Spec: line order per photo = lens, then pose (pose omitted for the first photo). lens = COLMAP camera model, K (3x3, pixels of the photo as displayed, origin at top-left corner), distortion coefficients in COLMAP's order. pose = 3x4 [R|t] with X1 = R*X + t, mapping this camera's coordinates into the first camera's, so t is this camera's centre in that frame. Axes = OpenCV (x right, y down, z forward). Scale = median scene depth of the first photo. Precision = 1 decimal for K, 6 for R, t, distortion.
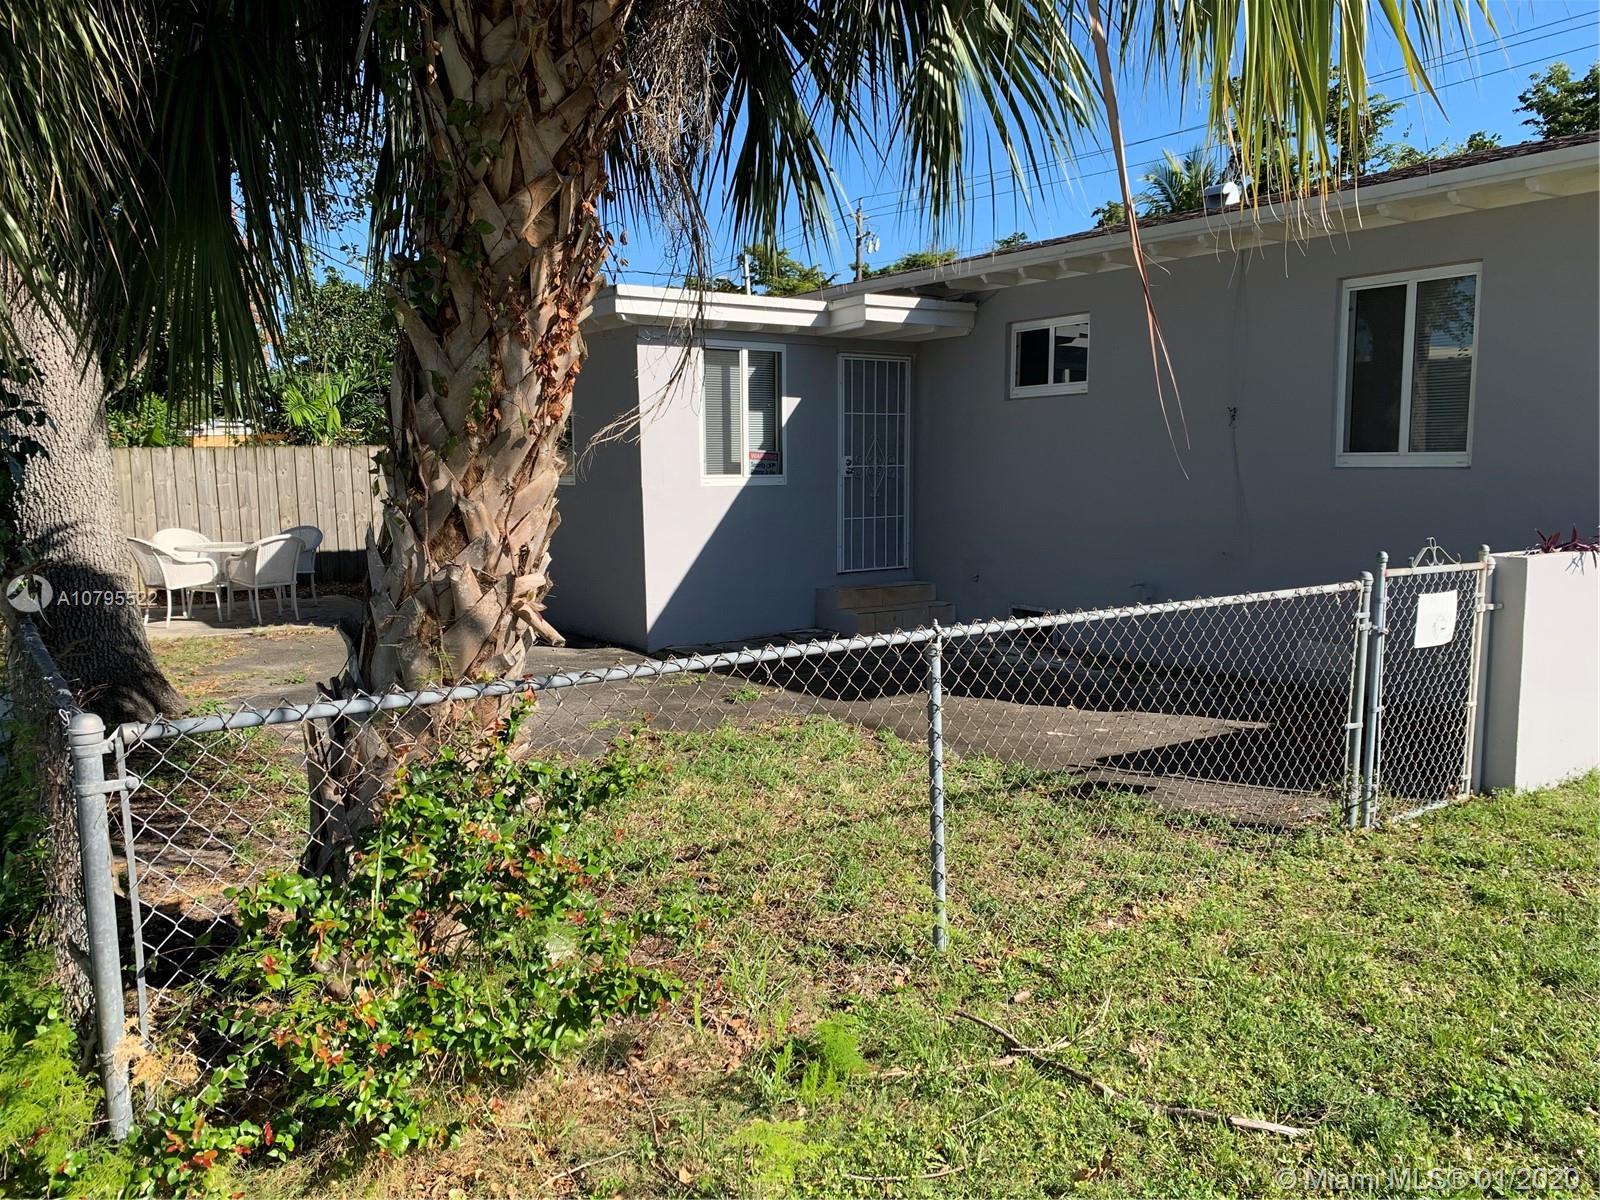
lens RADIAL K [[1223.0, 0, 791.2], [0, 1223.0, 608.5], [0, 0, 1]] dist [0.031305, -0.030716]
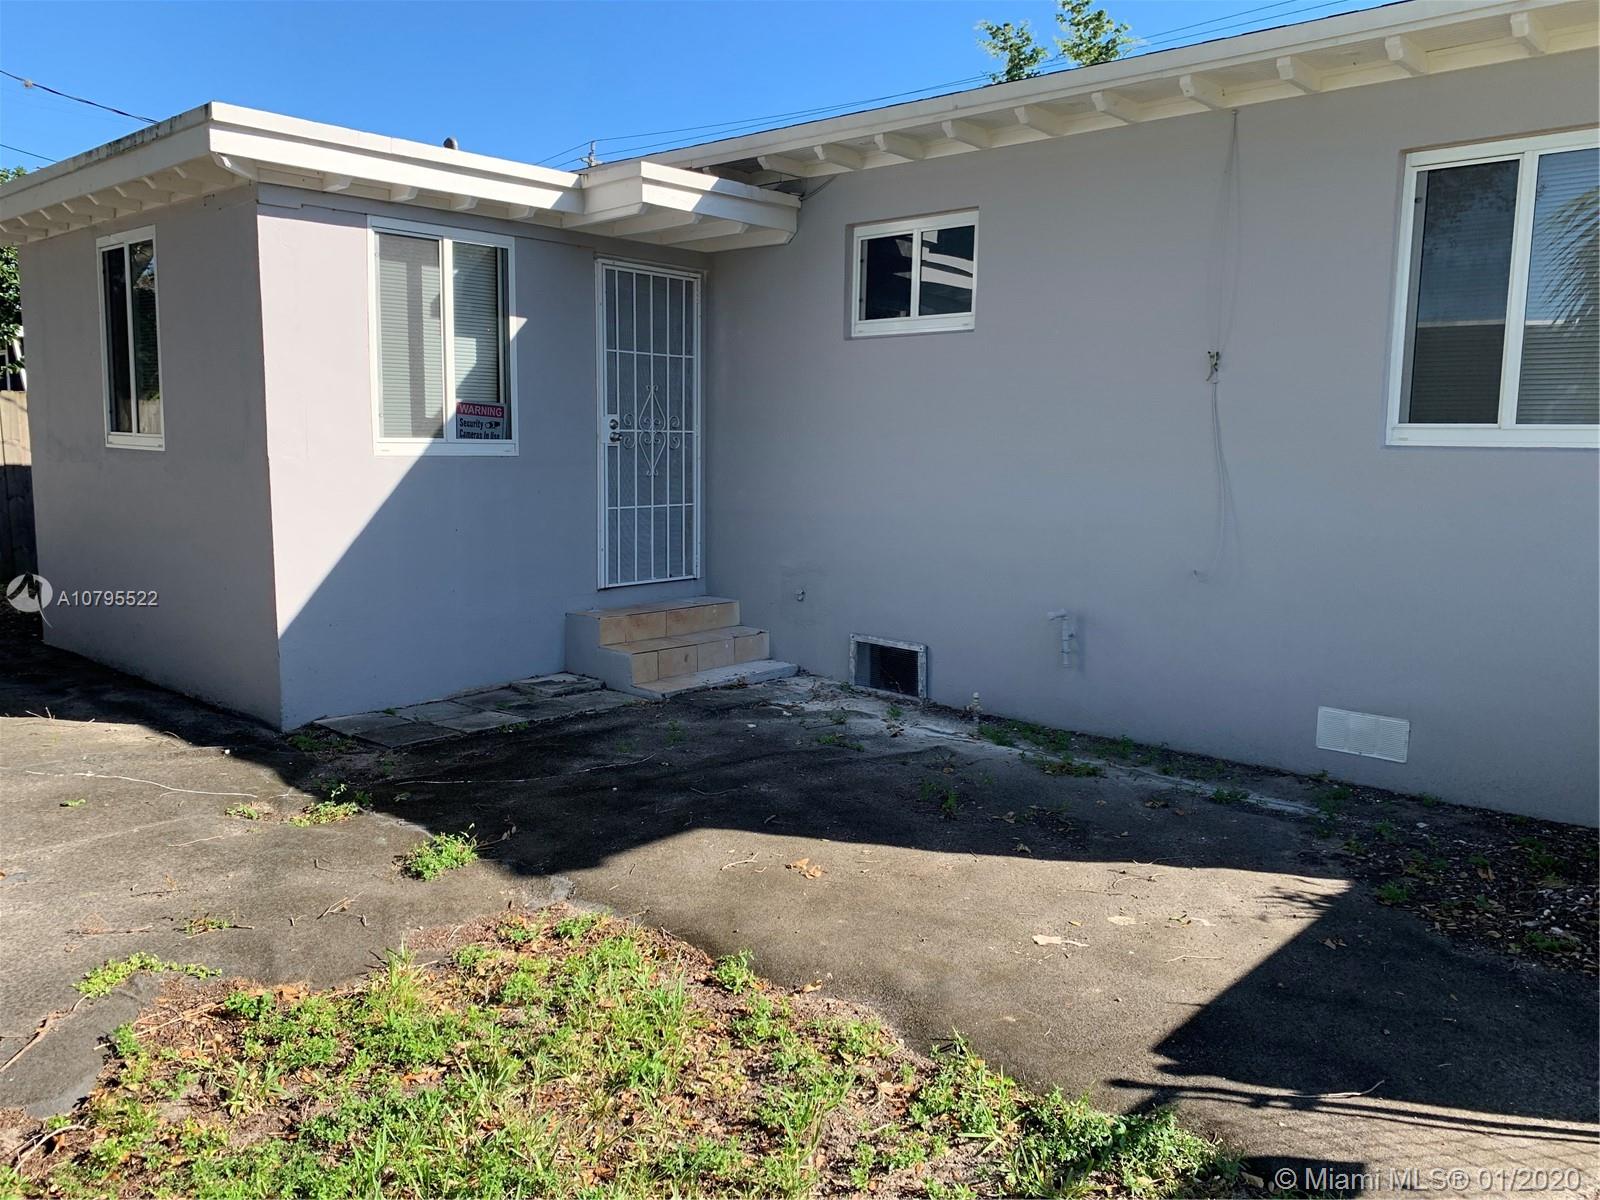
lens RADIAL K [[1223.0, 0, 817.0], [0, 1223.0, 609.0], [0, 0, 1]] dist [0.031305, -0.030716]
pose [[0.972417, -0.009874, 0.233038, -0.002247], [0.004848, 0.999743, 0.022131, -0.034122], [-0.233197, -0.020391, 0.972216, 0.336132]]
